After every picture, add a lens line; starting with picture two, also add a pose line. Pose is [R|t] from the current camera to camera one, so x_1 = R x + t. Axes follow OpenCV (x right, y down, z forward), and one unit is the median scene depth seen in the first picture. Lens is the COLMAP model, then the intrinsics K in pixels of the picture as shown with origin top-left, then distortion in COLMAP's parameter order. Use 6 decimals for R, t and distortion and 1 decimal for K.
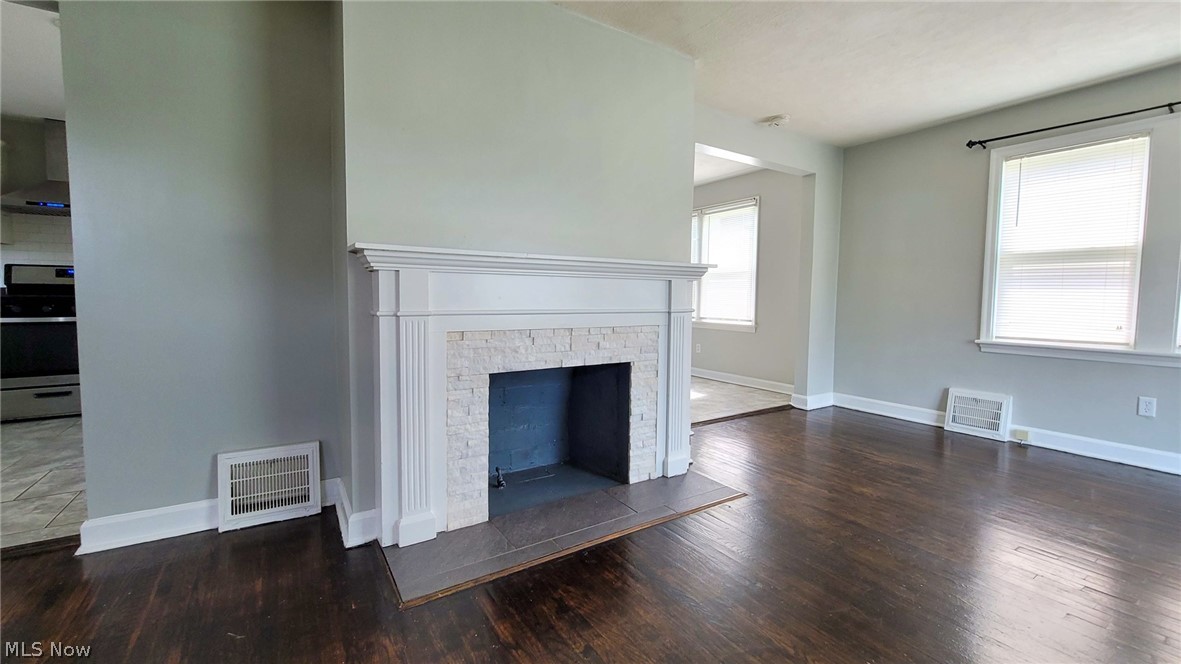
lens RADIAL K [[484.8, 0, 593.4], [0, 484.8, 328.5], [0, 0, 1]] dist [-0.003243, -0.000631]
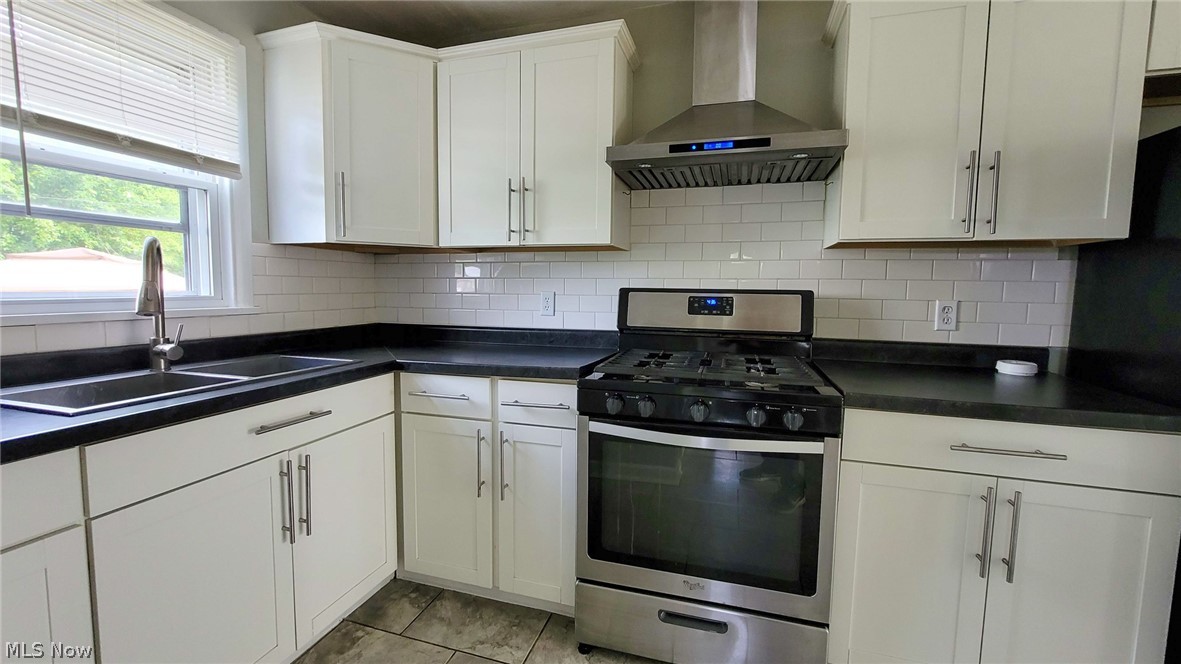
lens RADIAL K [[484.8, 0, 593.4], [0, 484.8, 328.5], [0, 0, 1]] dist [-0.003243, -0.000631]
pose [[0.643759, 0.060922, -0.762799, -0.825121], [-0.057310, 0.997865, 0.031330, -0.102858], [0.763079, 0.023547, 0.645876, 0.628592]]
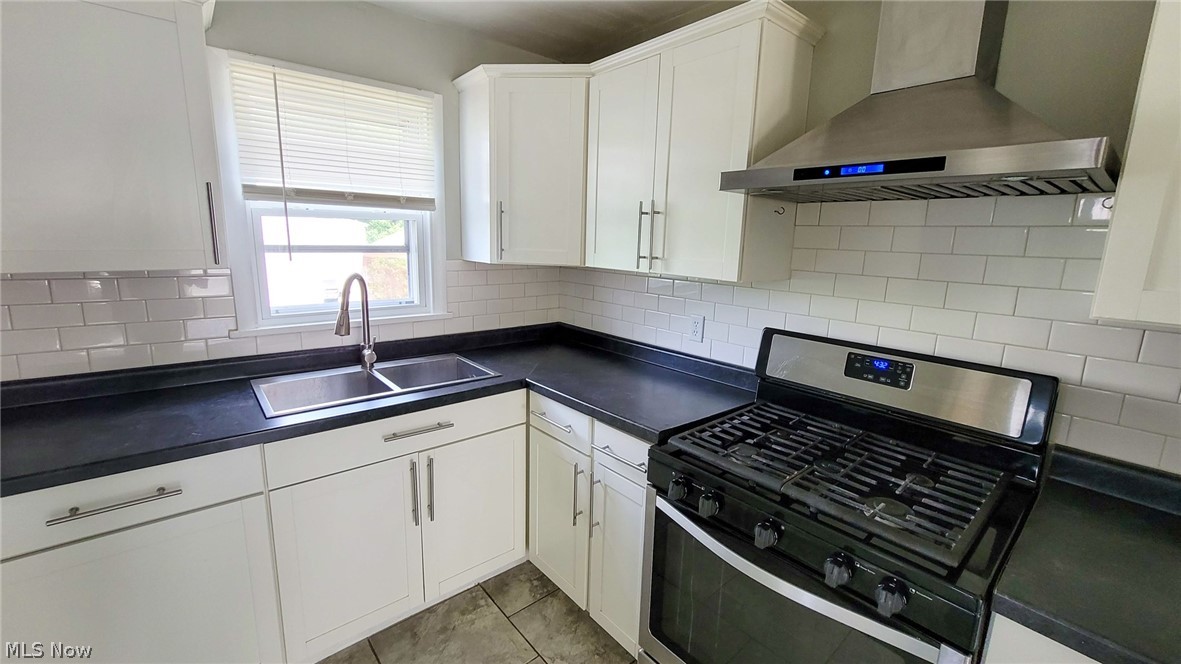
lens RADIAL K [[484.8, 0, 593.4], [0, 484.8, 328.5], [0, 0, 1]] dist [-0.003243, -0.000631]
pose [[0.127305, 0.180584, -0.975286, -0.806998], [-0.094368, 0.981031, 0.169330, -0.189235], [0.987364, 0.070479, 0.141931, 0.776453]]
